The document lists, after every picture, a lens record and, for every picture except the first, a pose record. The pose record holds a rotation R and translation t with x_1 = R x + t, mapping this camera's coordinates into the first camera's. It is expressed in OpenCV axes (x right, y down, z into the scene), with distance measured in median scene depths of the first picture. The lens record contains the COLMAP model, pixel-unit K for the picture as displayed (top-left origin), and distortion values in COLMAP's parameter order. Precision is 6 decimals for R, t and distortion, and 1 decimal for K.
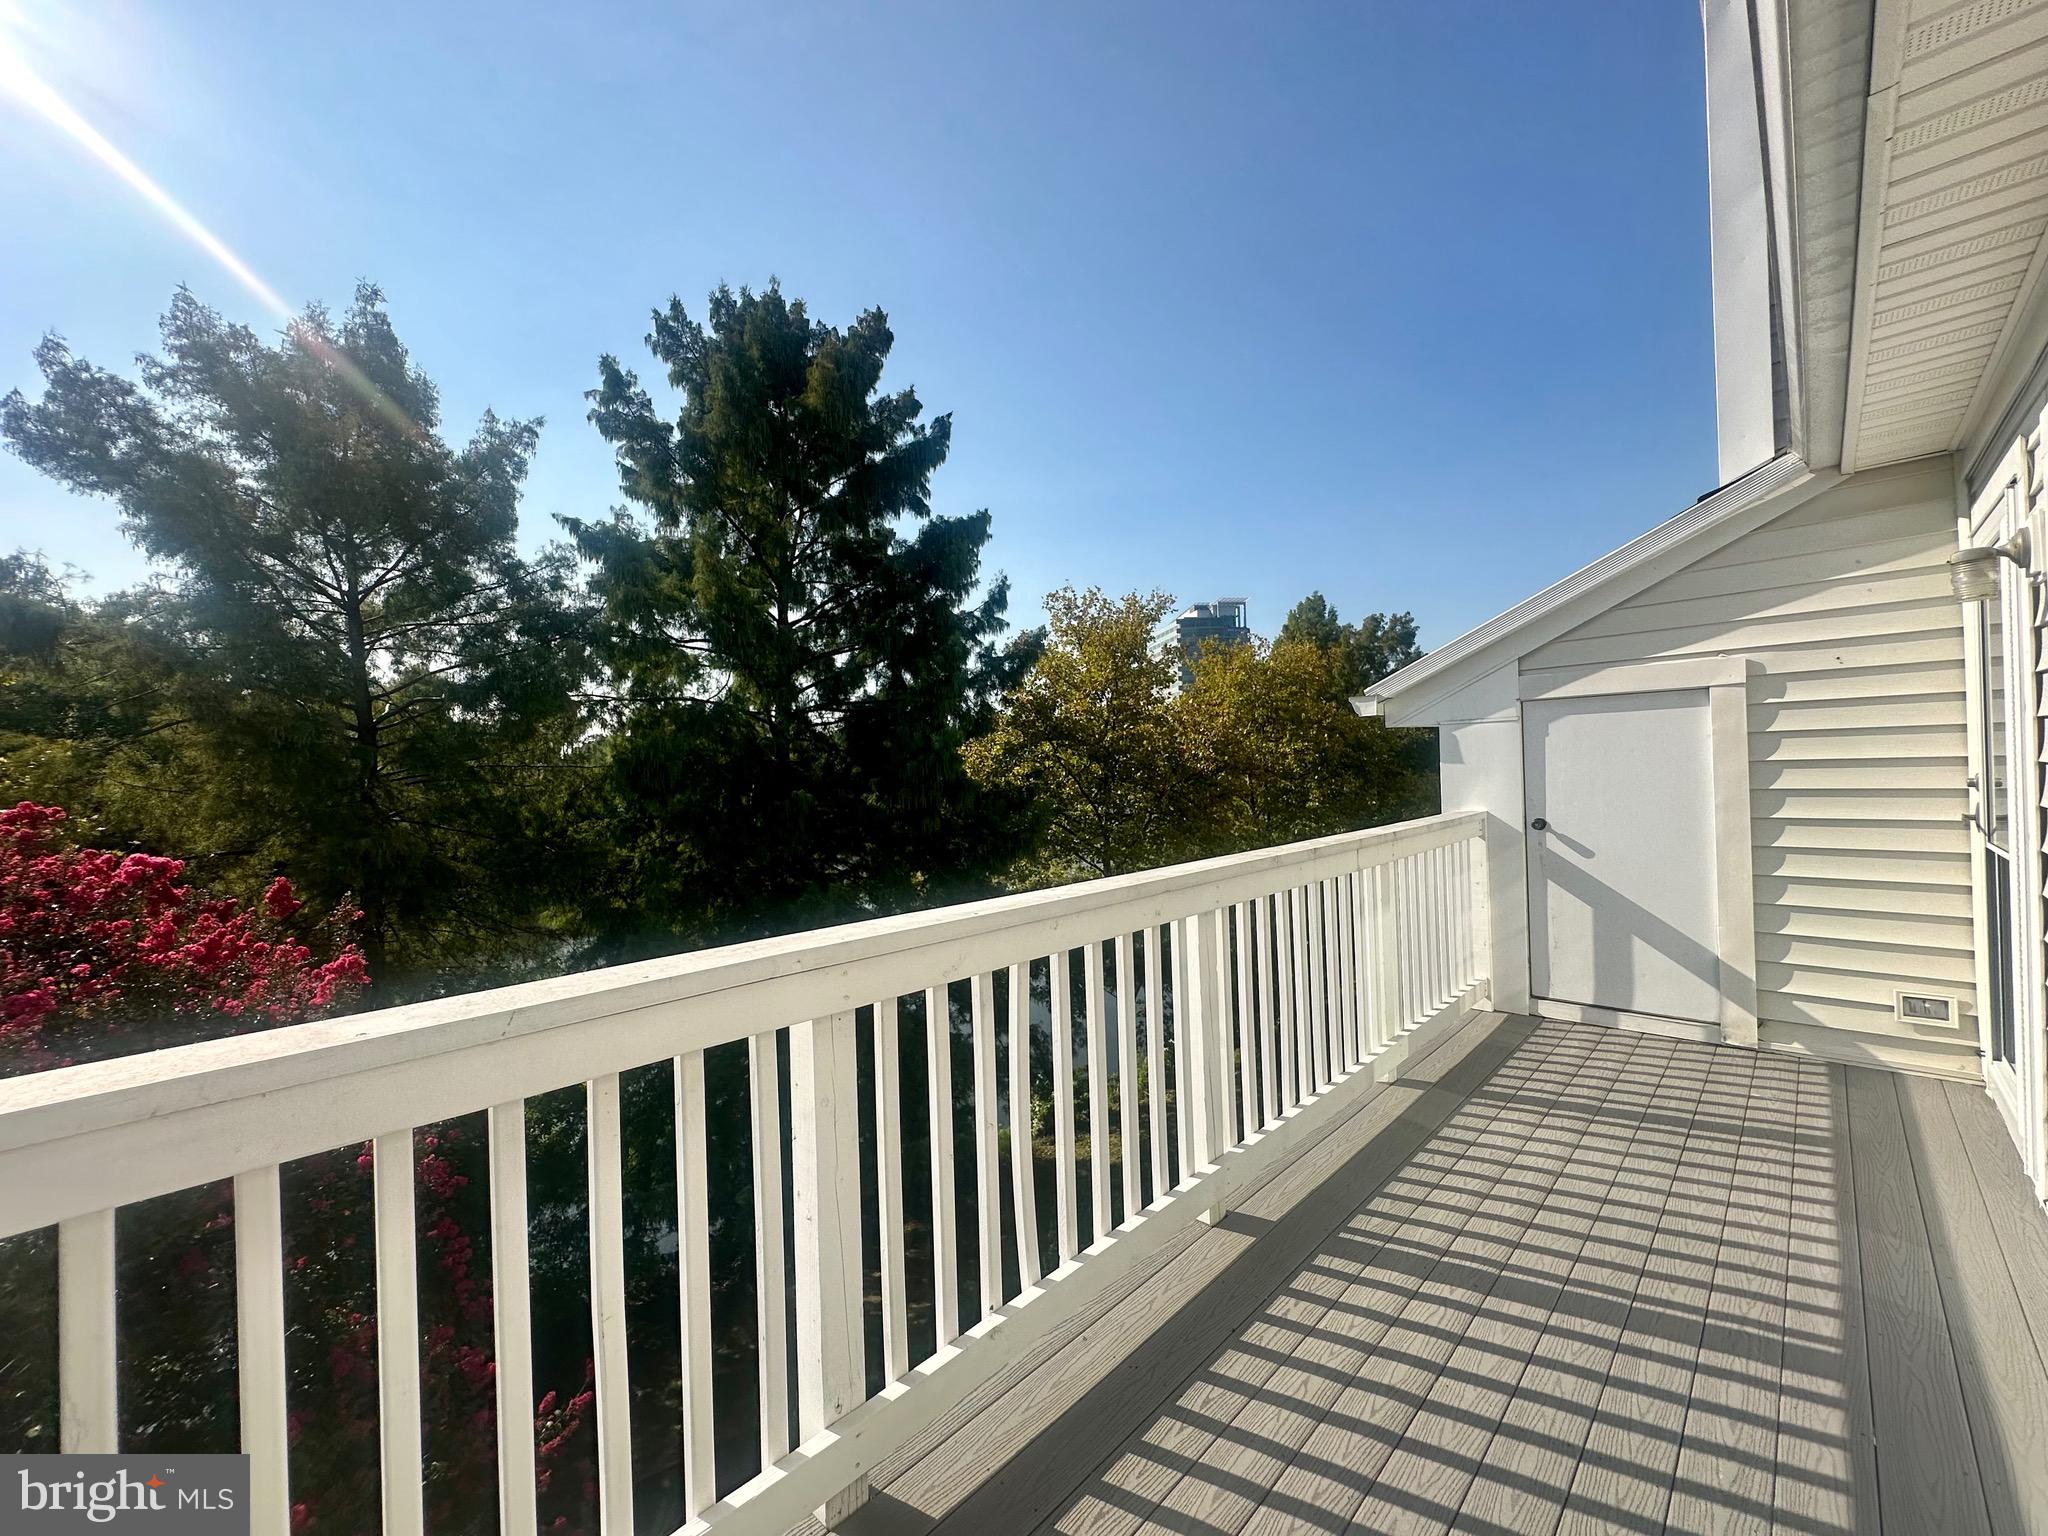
lens RADIAL K [[817.8, 0, 1025.1], [0, 817.8, 764.8], [0, 0, 1]] dist [-0.002623, 0.000791]
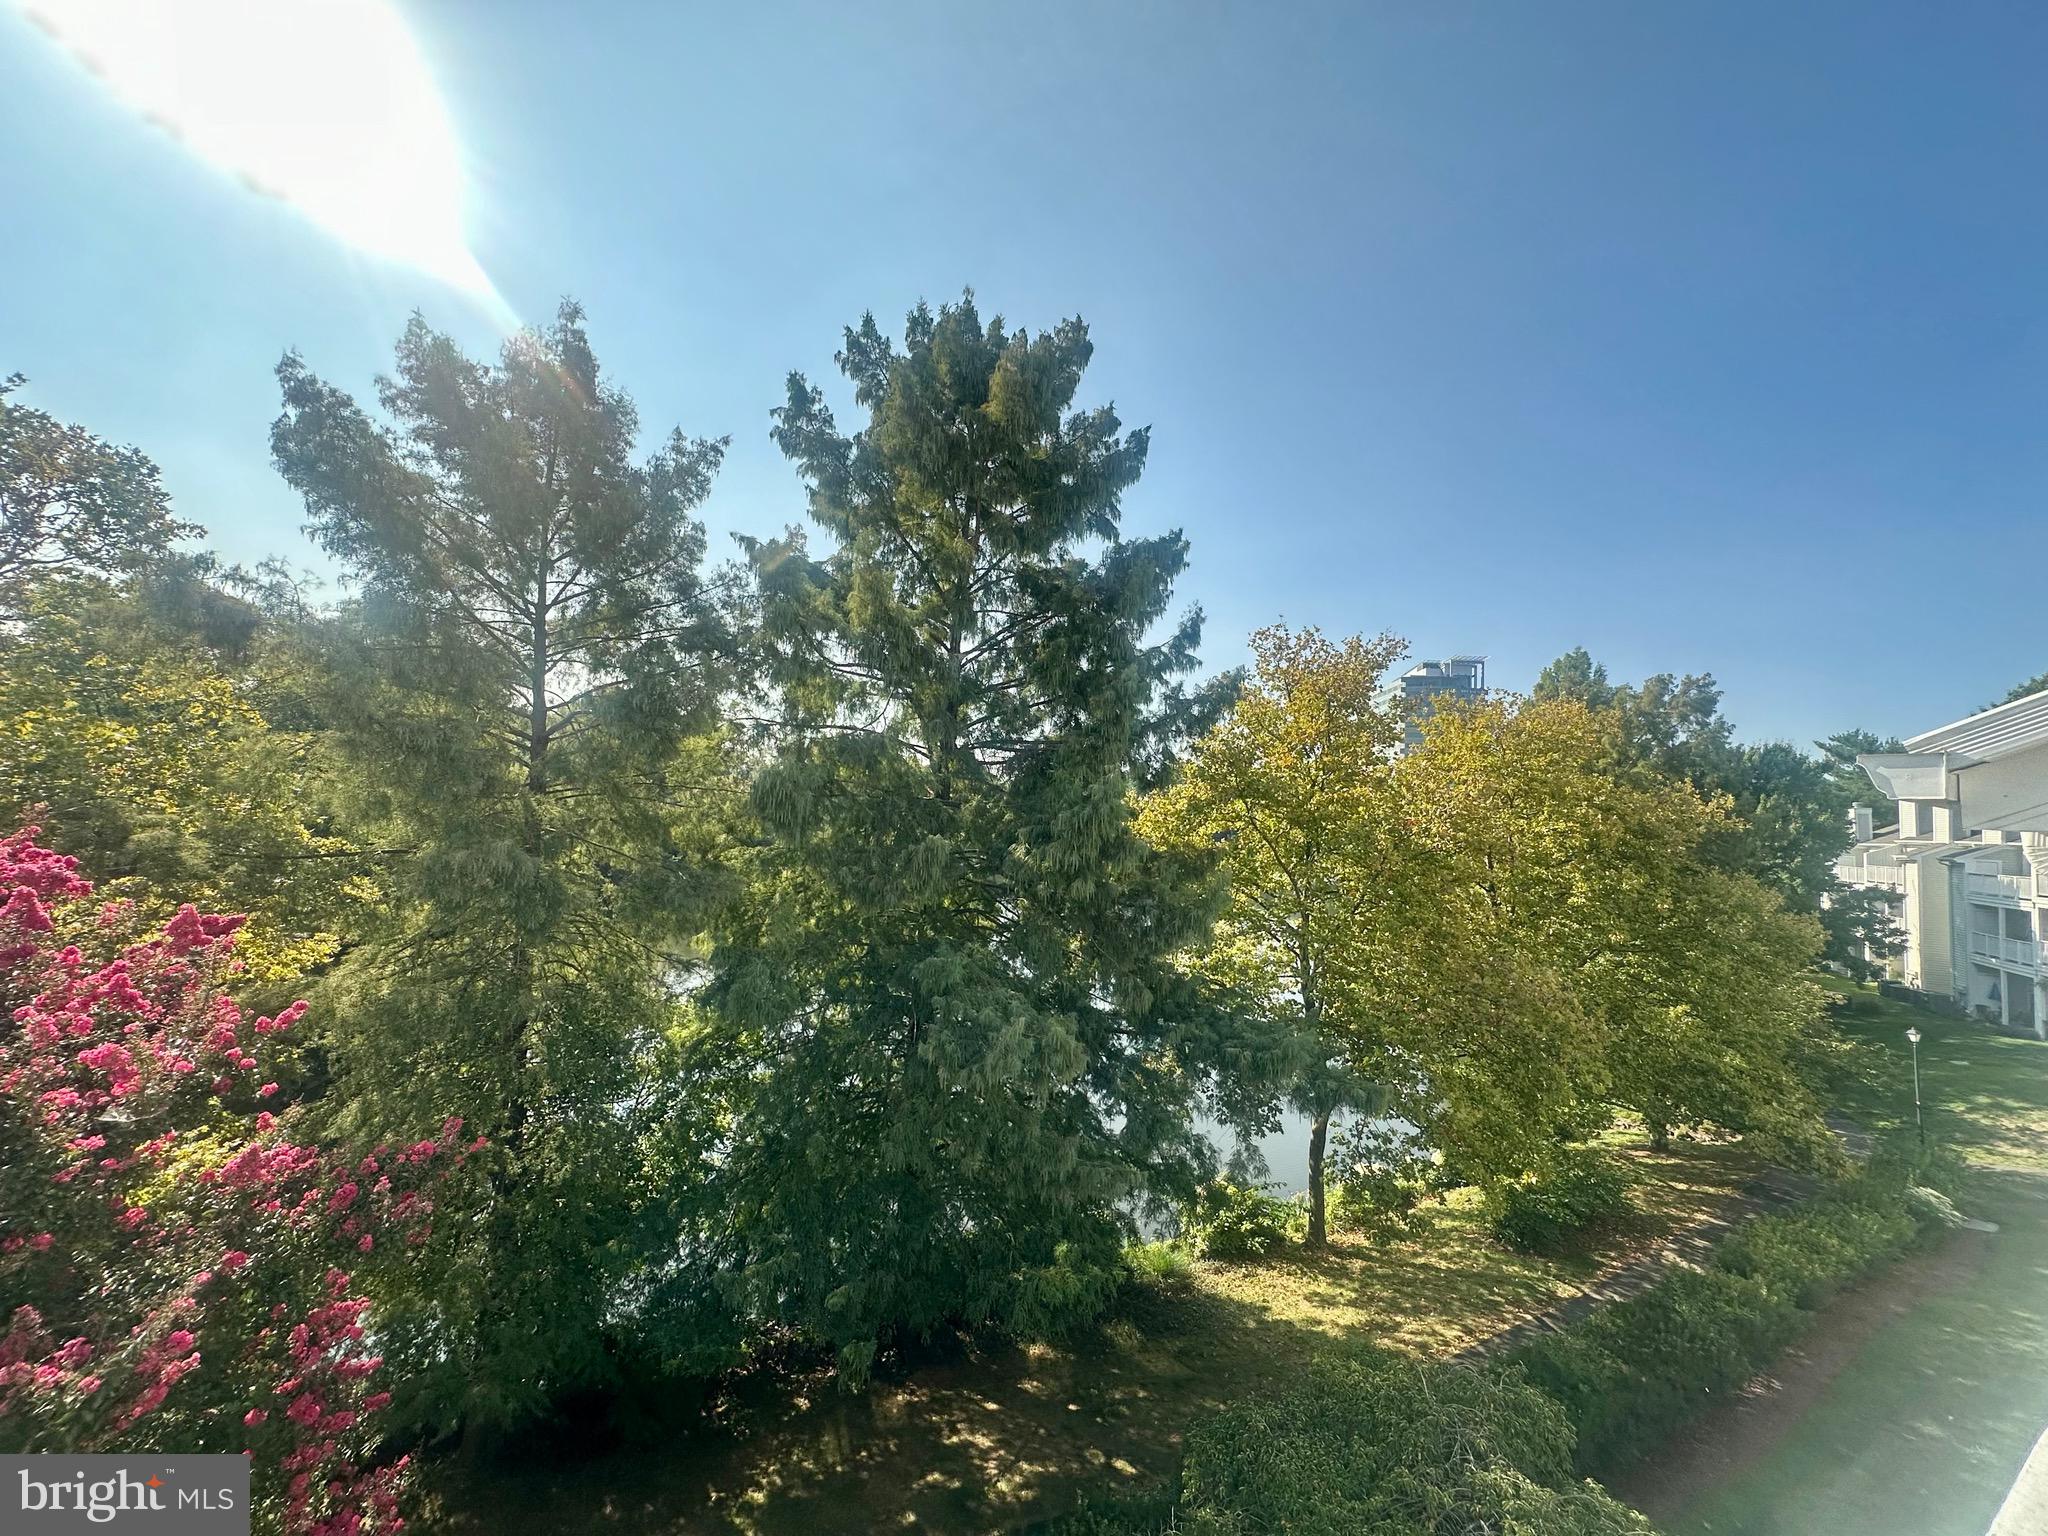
lens RADIAL K [[817.8, 0, 1025.1], [0, 817.8, 764.8], [0, 0, 1]] dist [-0.002623, 0.000791]
pose [[0.968479, 0.062946, -0.241009, 0.016369], [-0.076718, 0.995888, -0.048185, -0.006912], [0.236985, 0.065156, 0.969326, 0.125184]]
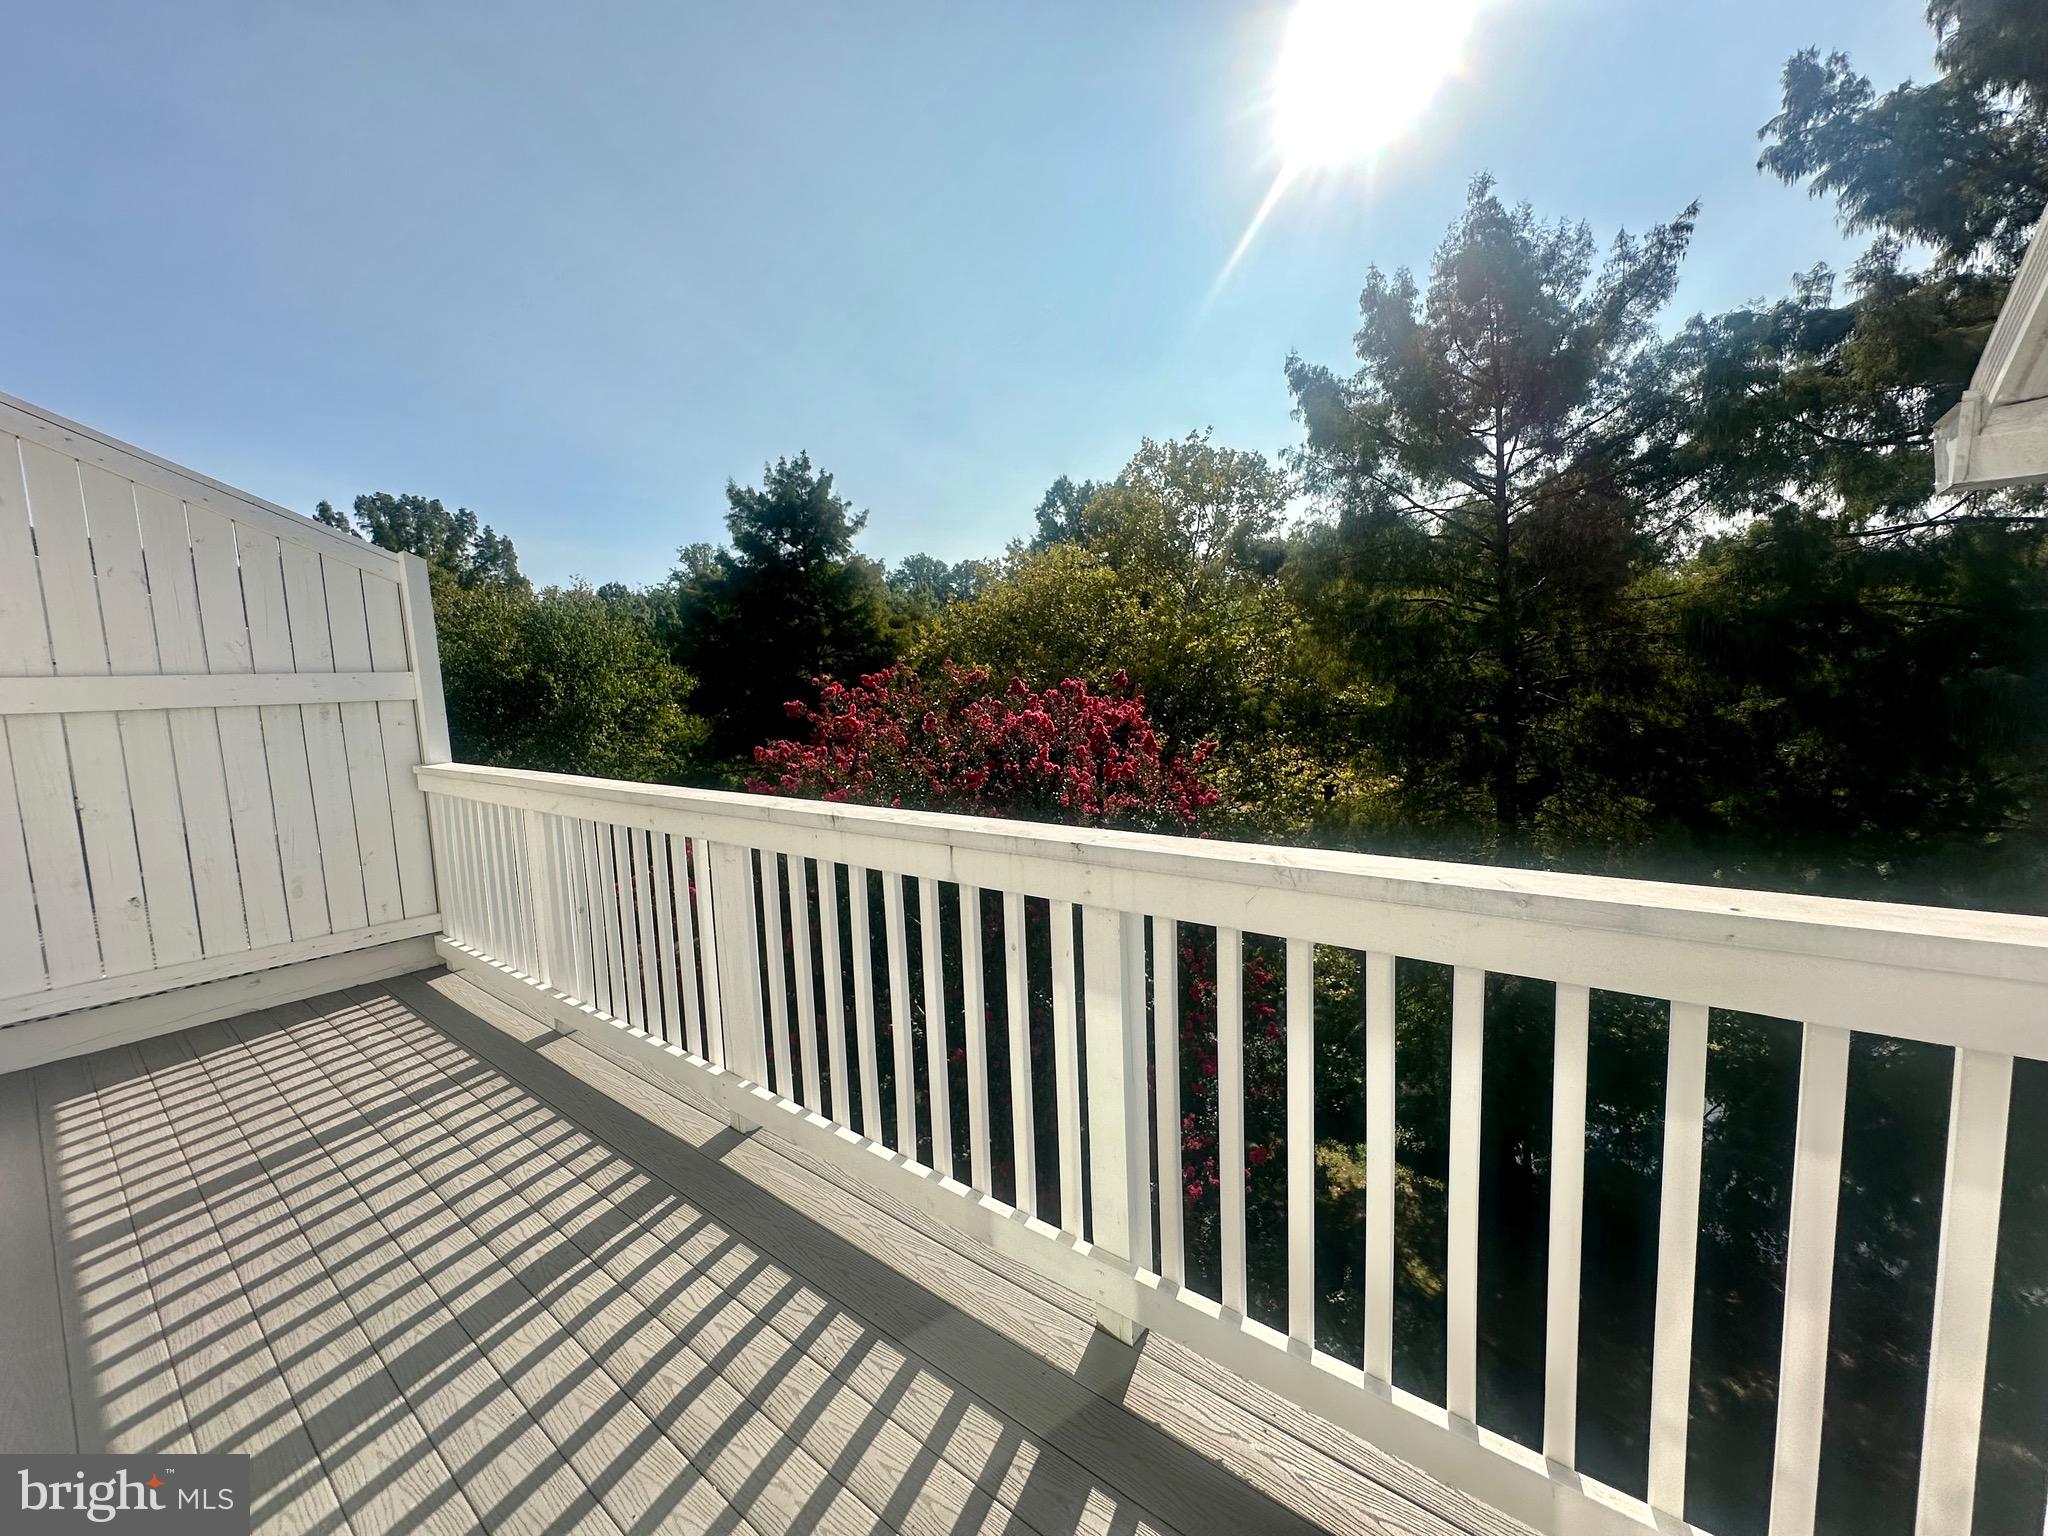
lens RADIAL K [[821.2, 0, 1023.3], [0, 821.2, 777.7], [0, 0, 1]] dist [-0.000386, 0.000257]
pose [[0.101927, 0.142576, -0.984522, 0.182481], [0.037465, 0.988424, 0.147020, -0.004648], [0.994086, -0.051870, 0.095406, 0.188005]]
